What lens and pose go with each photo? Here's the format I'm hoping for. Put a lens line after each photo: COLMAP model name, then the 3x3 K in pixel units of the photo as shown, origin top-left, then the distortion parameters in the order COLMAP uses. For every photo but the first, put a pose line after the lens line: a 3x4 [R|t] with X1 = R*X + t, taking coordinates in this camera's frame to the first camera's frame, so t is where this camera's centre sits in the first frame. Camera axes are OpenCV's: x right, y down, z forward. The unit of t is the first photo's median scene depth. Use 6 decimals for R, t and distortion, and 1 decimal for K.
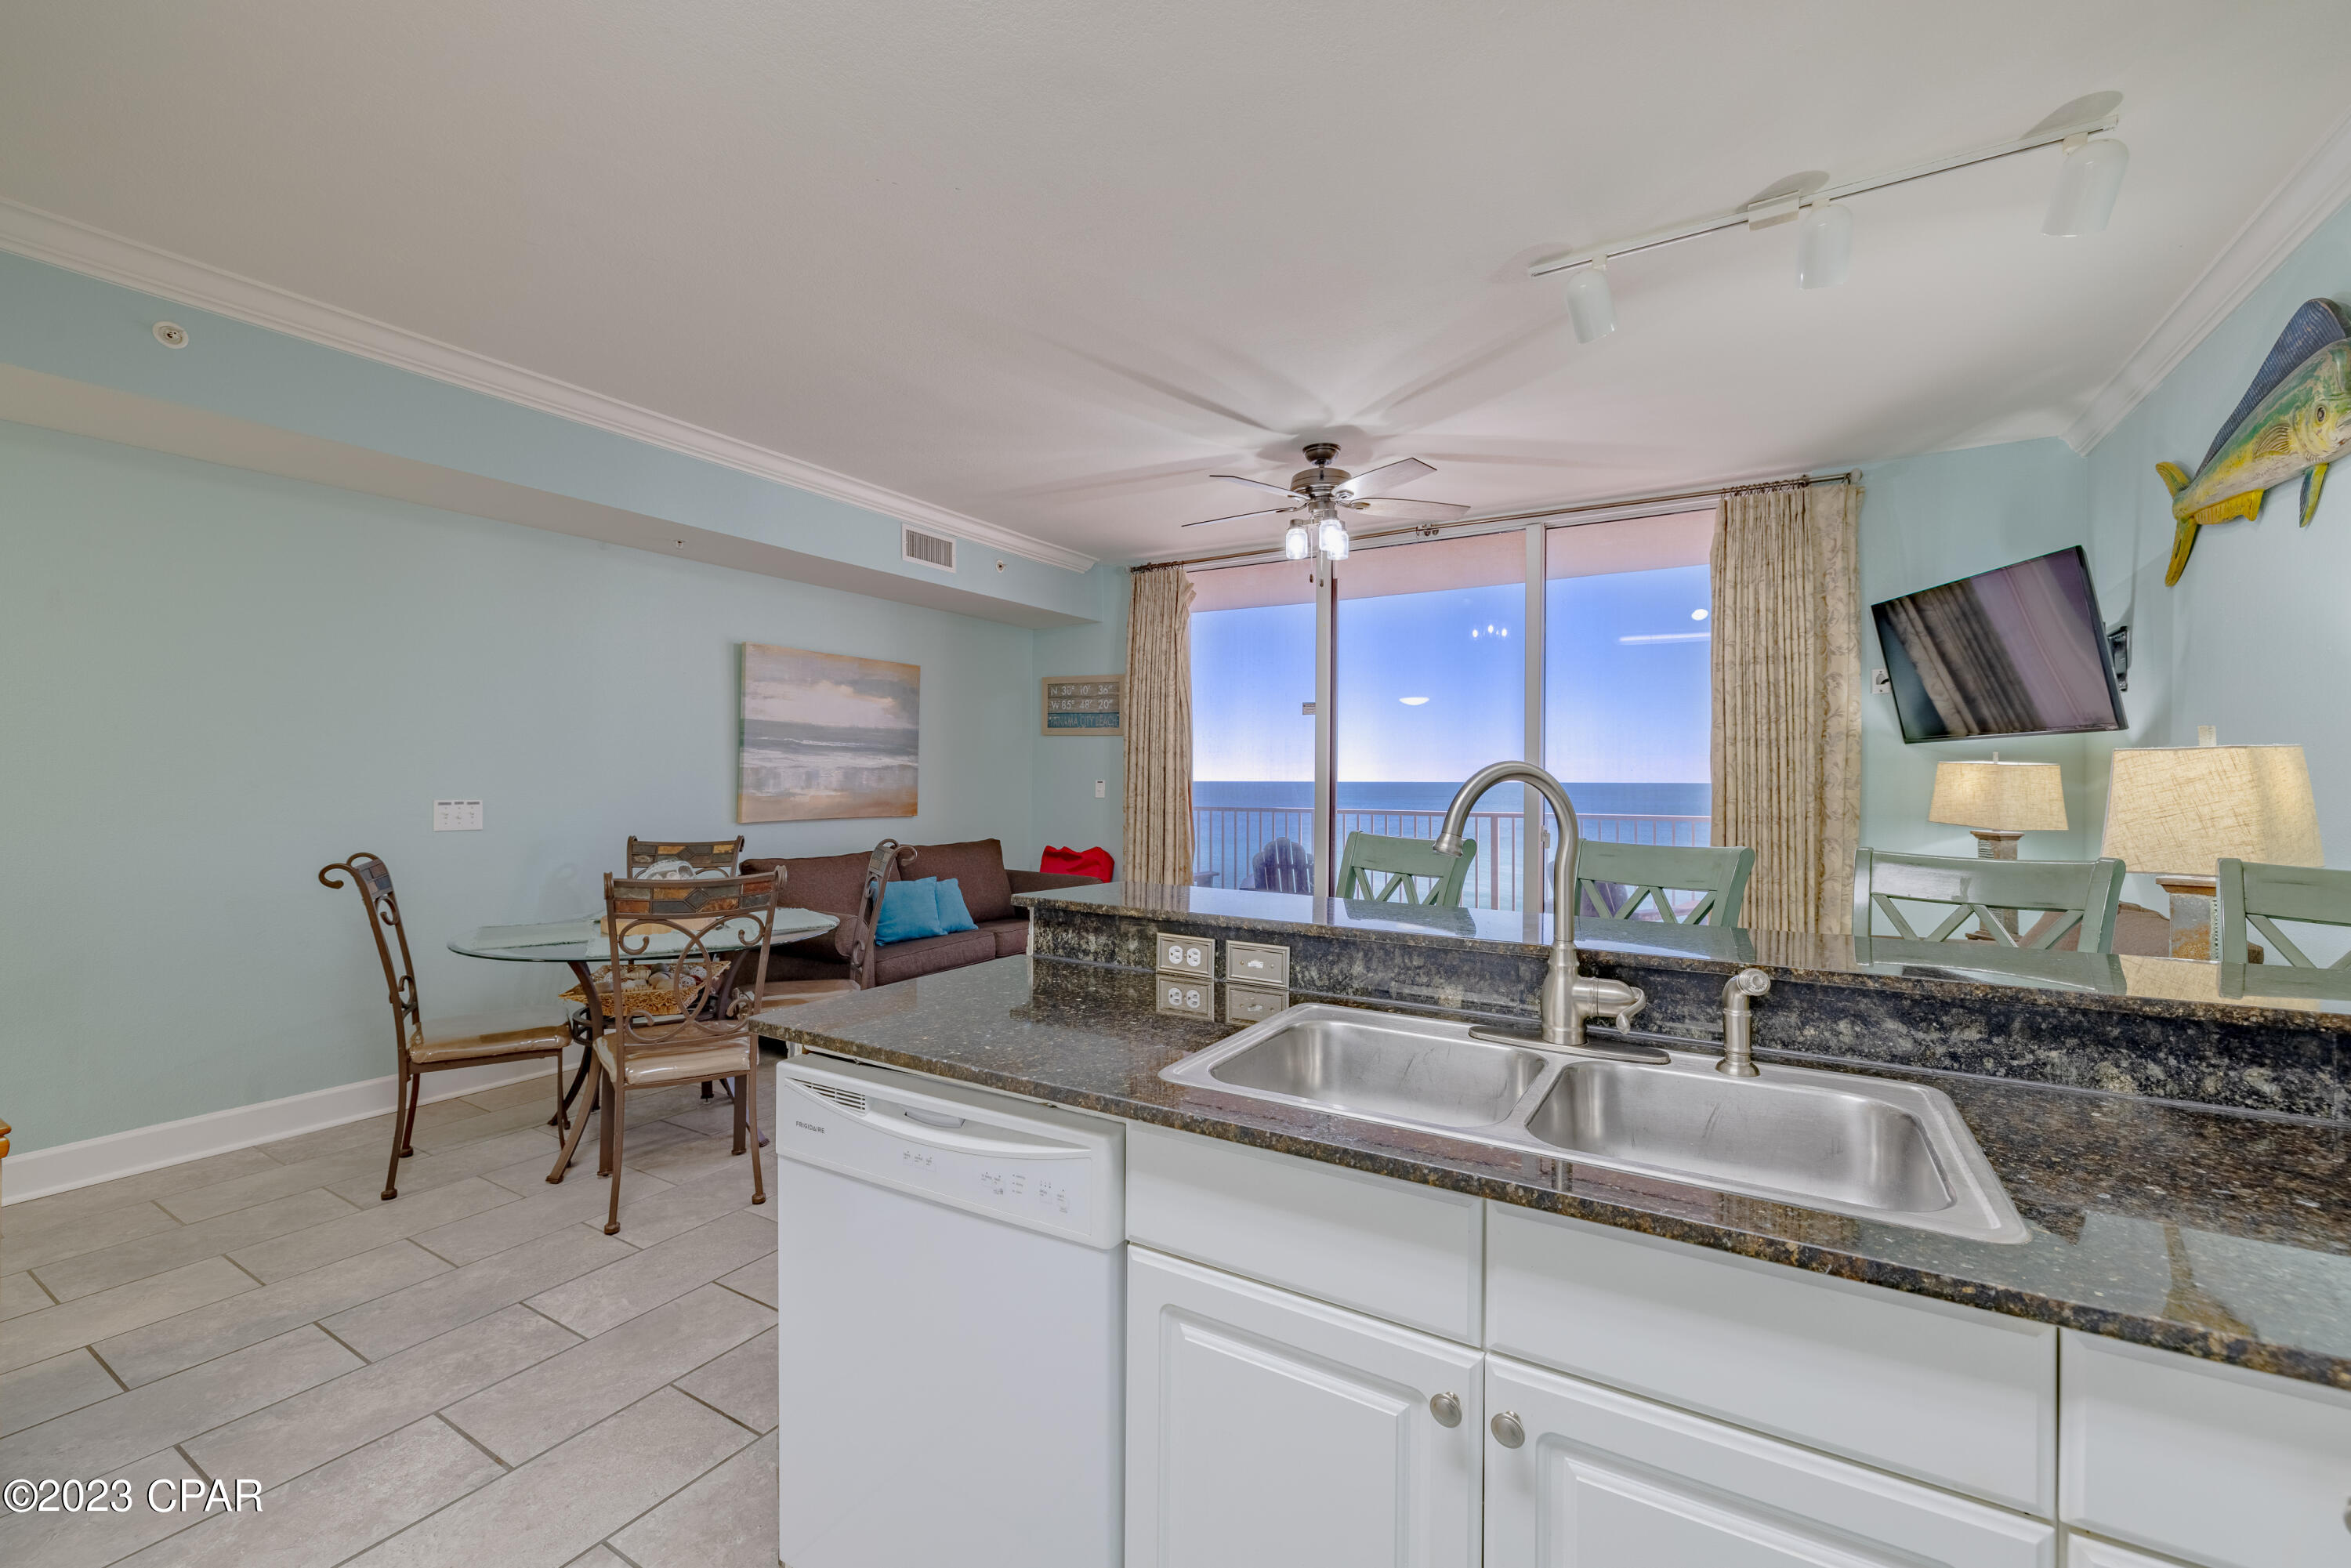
lens RADIAL K [[980.8, 0, 1161.9], [0, 980.8, 776.9], [0, 0, 1]] dist [0.002221, -0.000172]
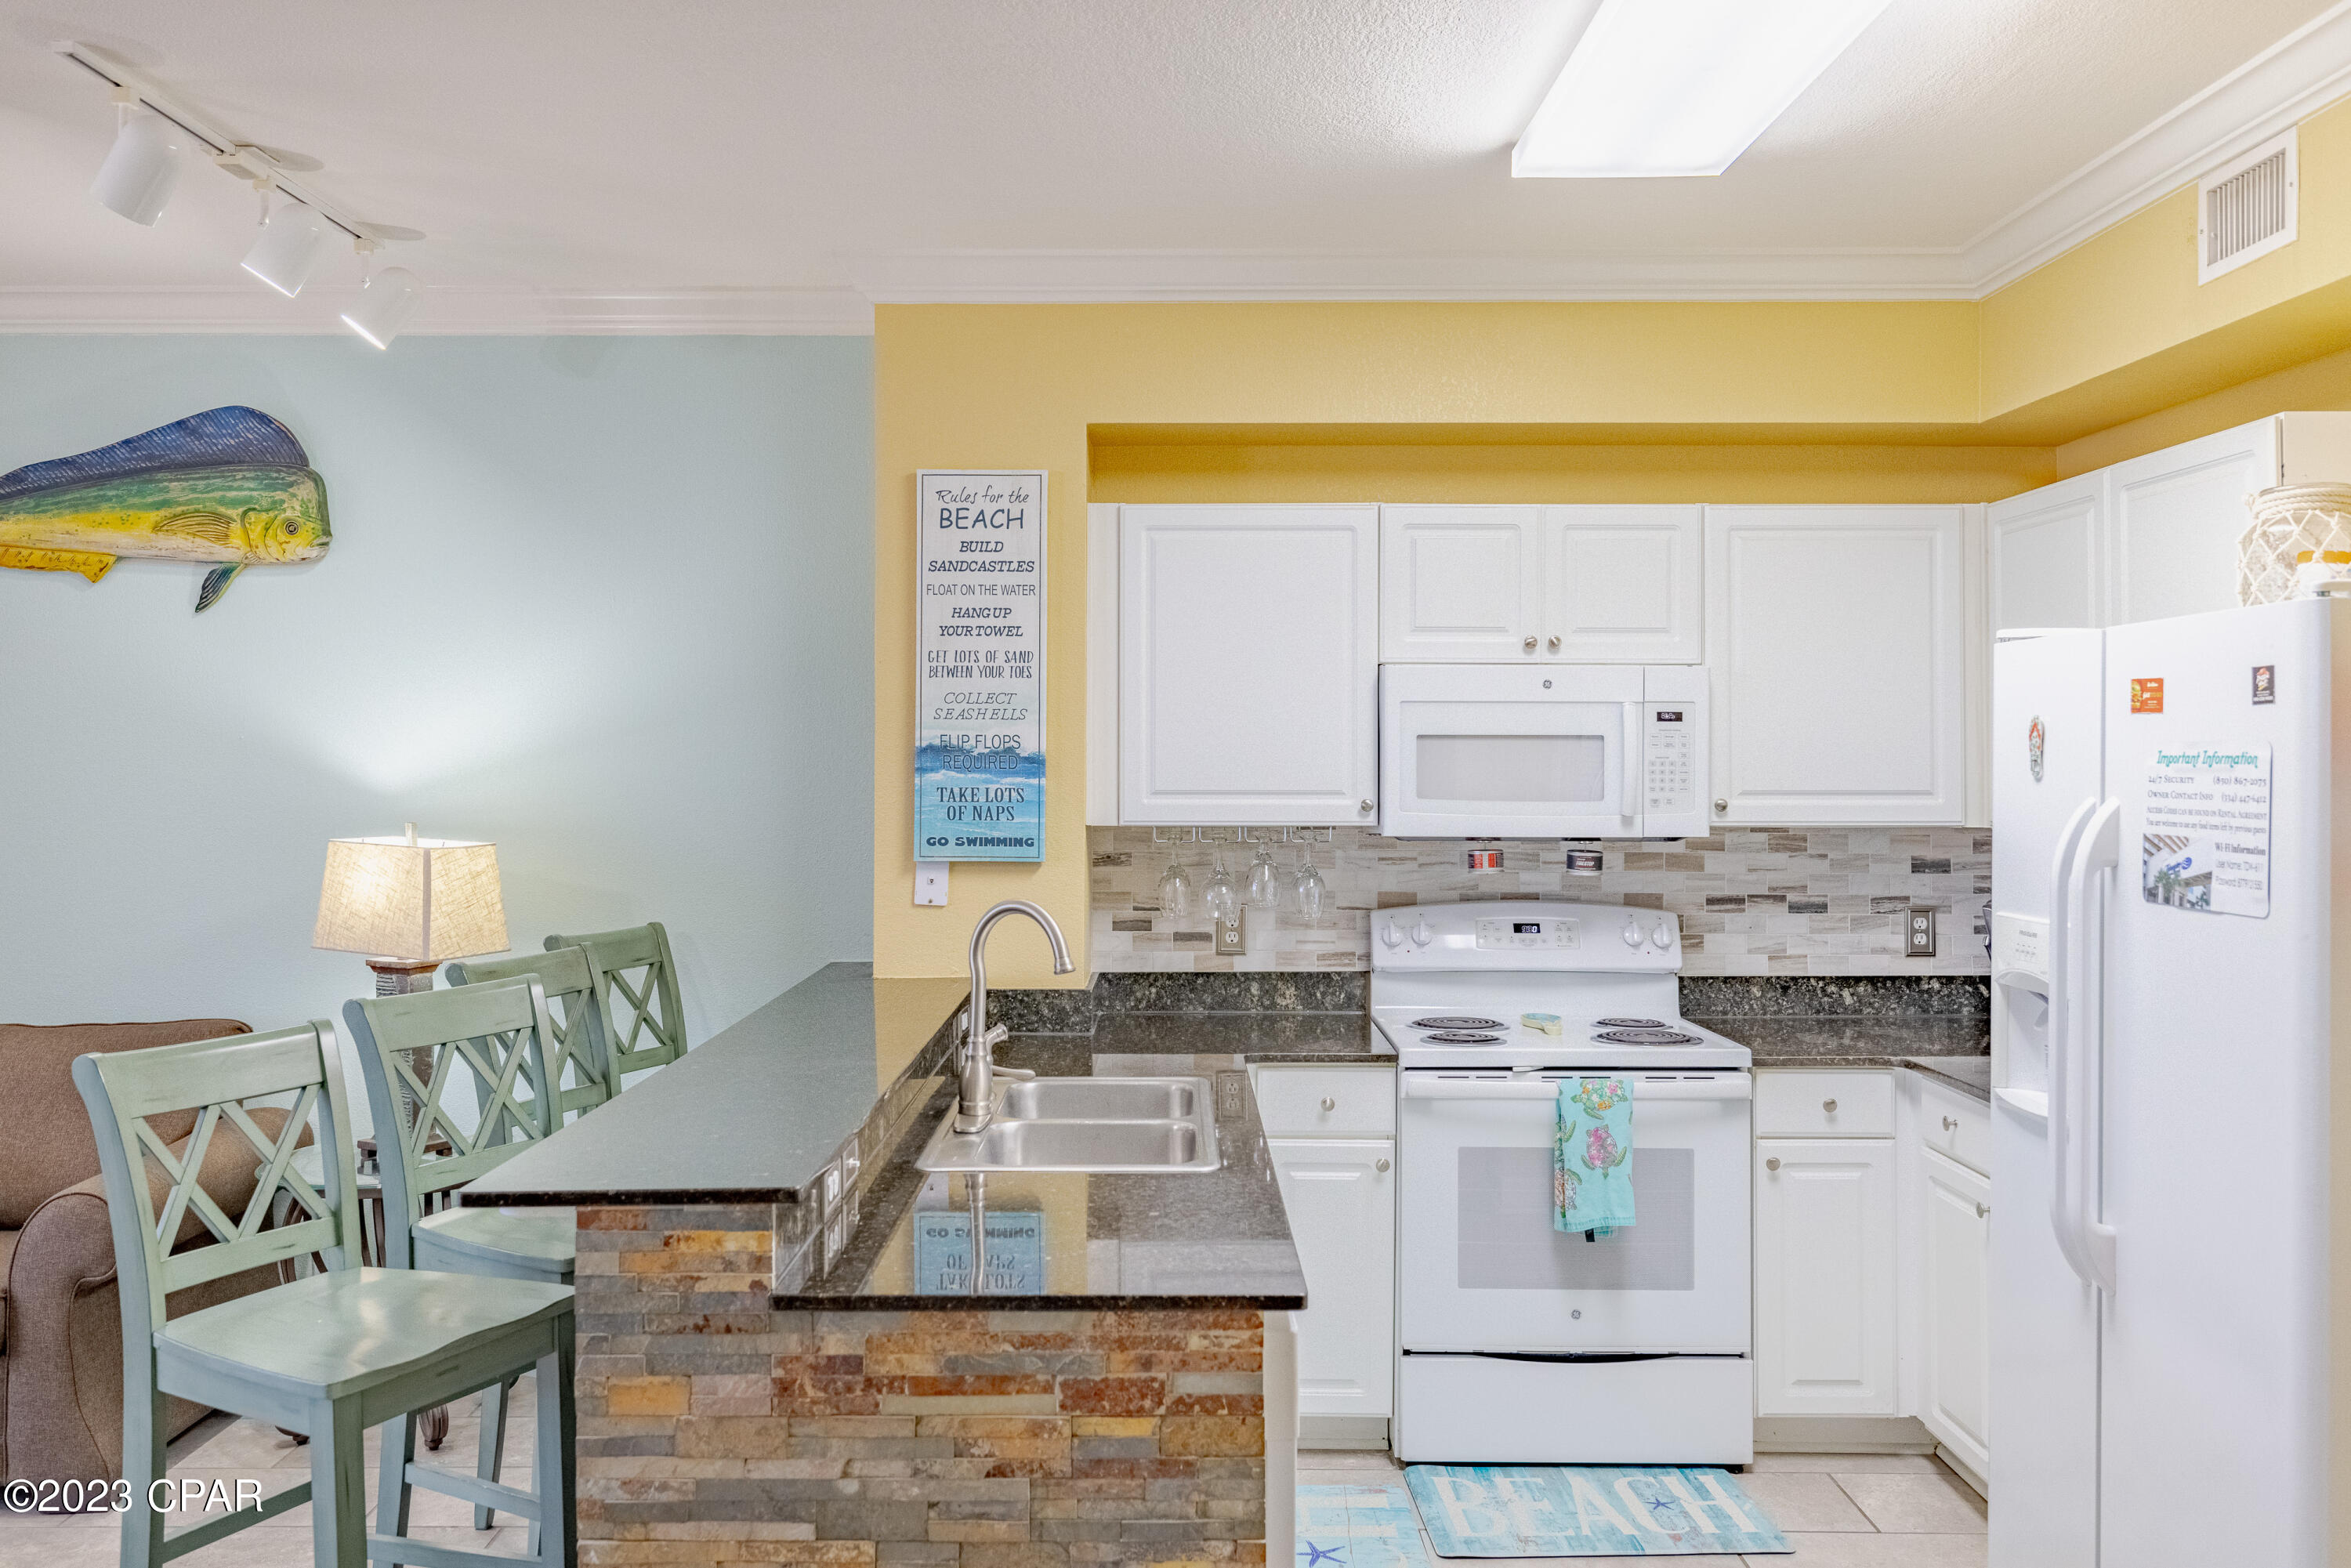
lens RADIAL K [[1872.1, 0, 1156.0], [0, 1872.1, 732.3], [0, 0, 1]] dist [-0.000789, 0.004809]
pose [[-0.516564, 0.005093, 0.856234, -0.543705], [-0.002122, 0.999972, -0.007228, -0.063828], [-0.856246, -0.005551, -0.516538, 0.620484]]
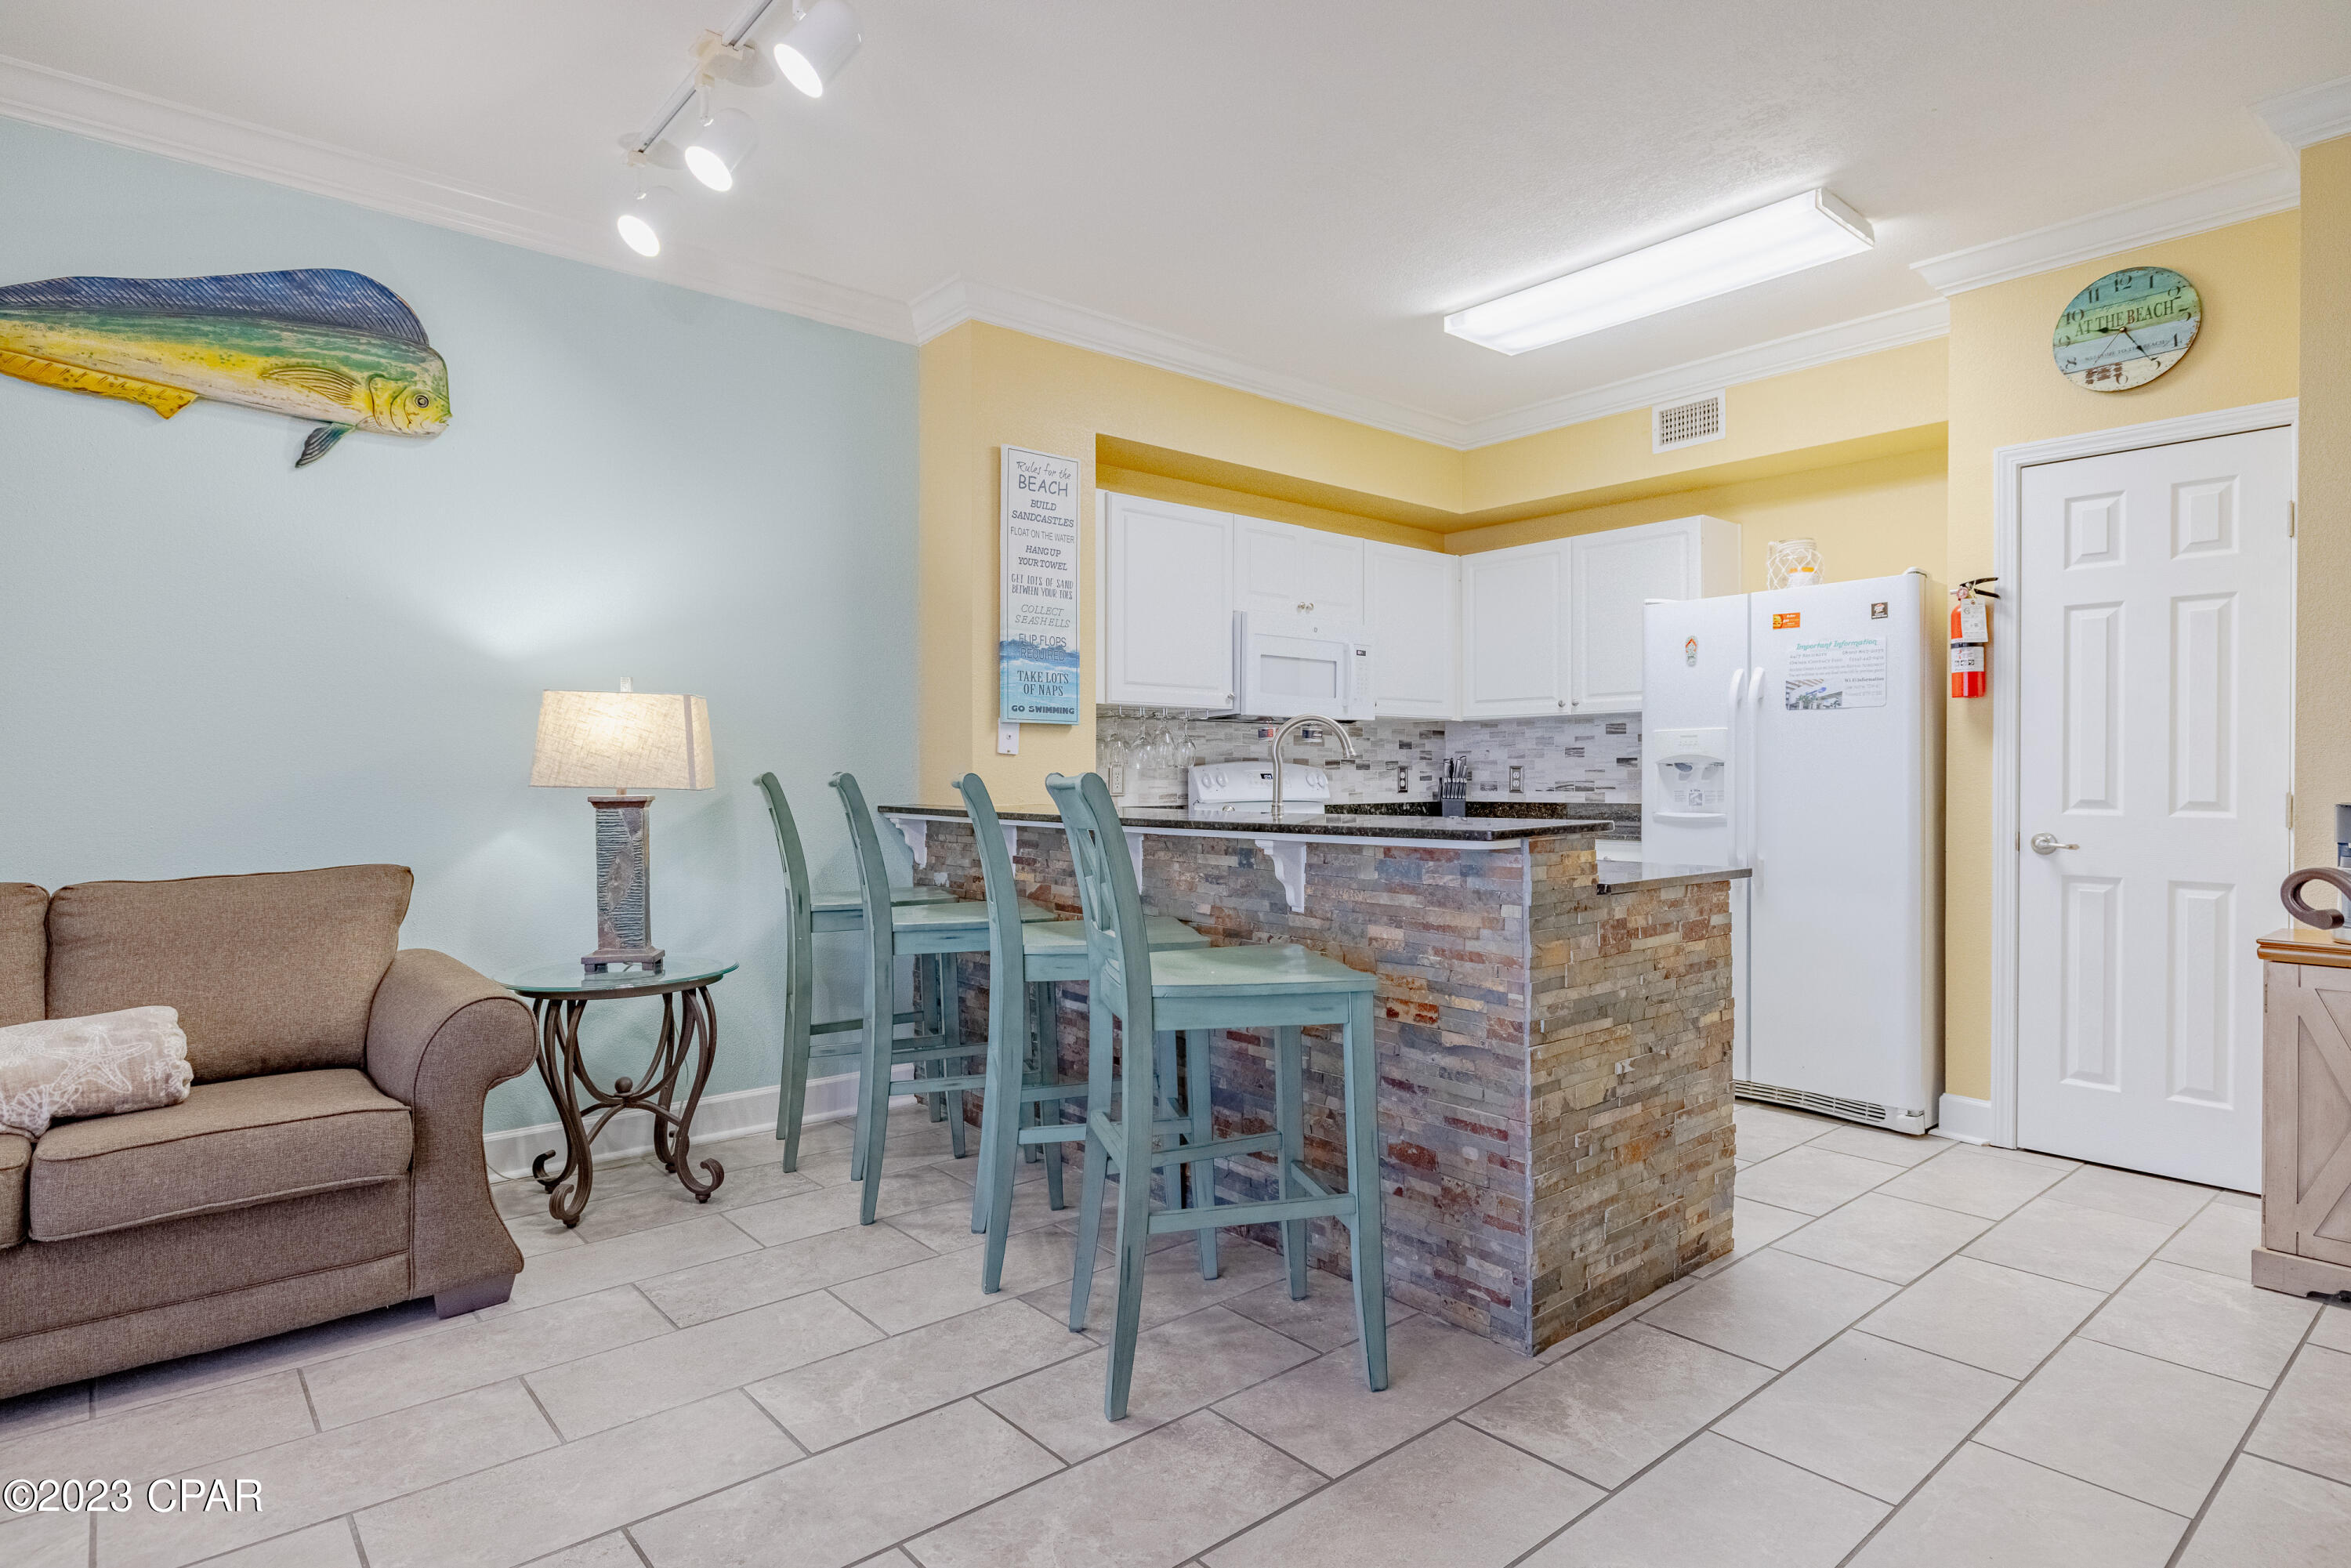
lens RADIAL K [[1235.9, 0, 1173.3], [0, 1235.9, 779.3], [0, 0, 1]] dist [-0.002834, -0.000065]
pose [[-0.948967, -0.004534, 0.315342, -0.055483], [-0.003052, 0.999982, 0.005194, 0.032146], [-0.315359, 0.003966, -0.948964, 1.040702]]
